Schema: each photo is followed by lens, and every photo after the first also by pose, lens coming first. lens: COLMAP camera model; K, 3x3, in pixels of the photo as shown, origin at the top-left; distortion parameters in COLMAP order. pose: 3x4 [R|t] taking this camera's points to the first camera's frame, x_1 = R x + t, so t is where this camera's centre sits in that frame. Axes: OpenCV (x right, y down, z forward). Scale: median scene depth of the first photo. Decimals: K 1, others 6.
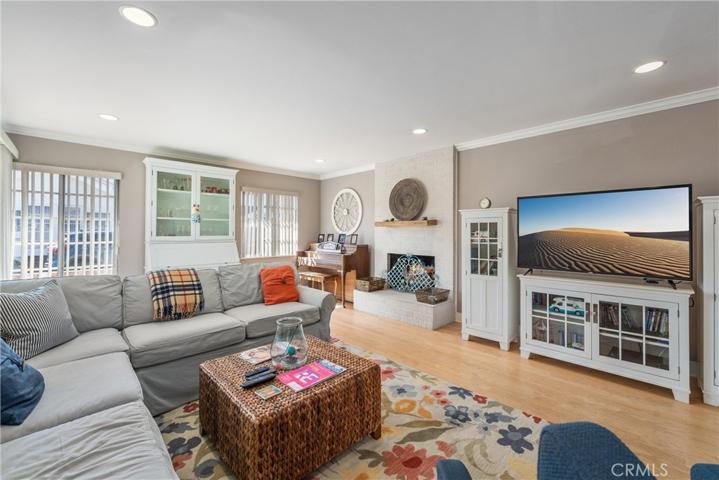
lens RADIAL K [[293.8, 0, 359.5], [0, 293.8, 240.0], [0, 0, 1]] dist [-0.000070, -0.000043]
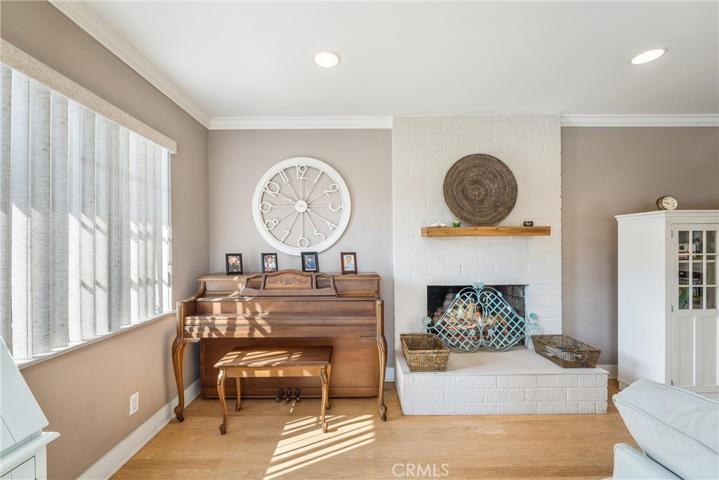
lens RADIAL K [[306.1, 0, 360.6], [0, 306.1, 244.8], [0, 0, 1]] dist [0.000159, 0.000007]
pose [[0.692692, -0.003381, 0.721226, -0.426233], [0.028870, 0.999318, -0.023043, -0.022966], [-0.720656, 0.036783, 0.692317, 0.740357]]
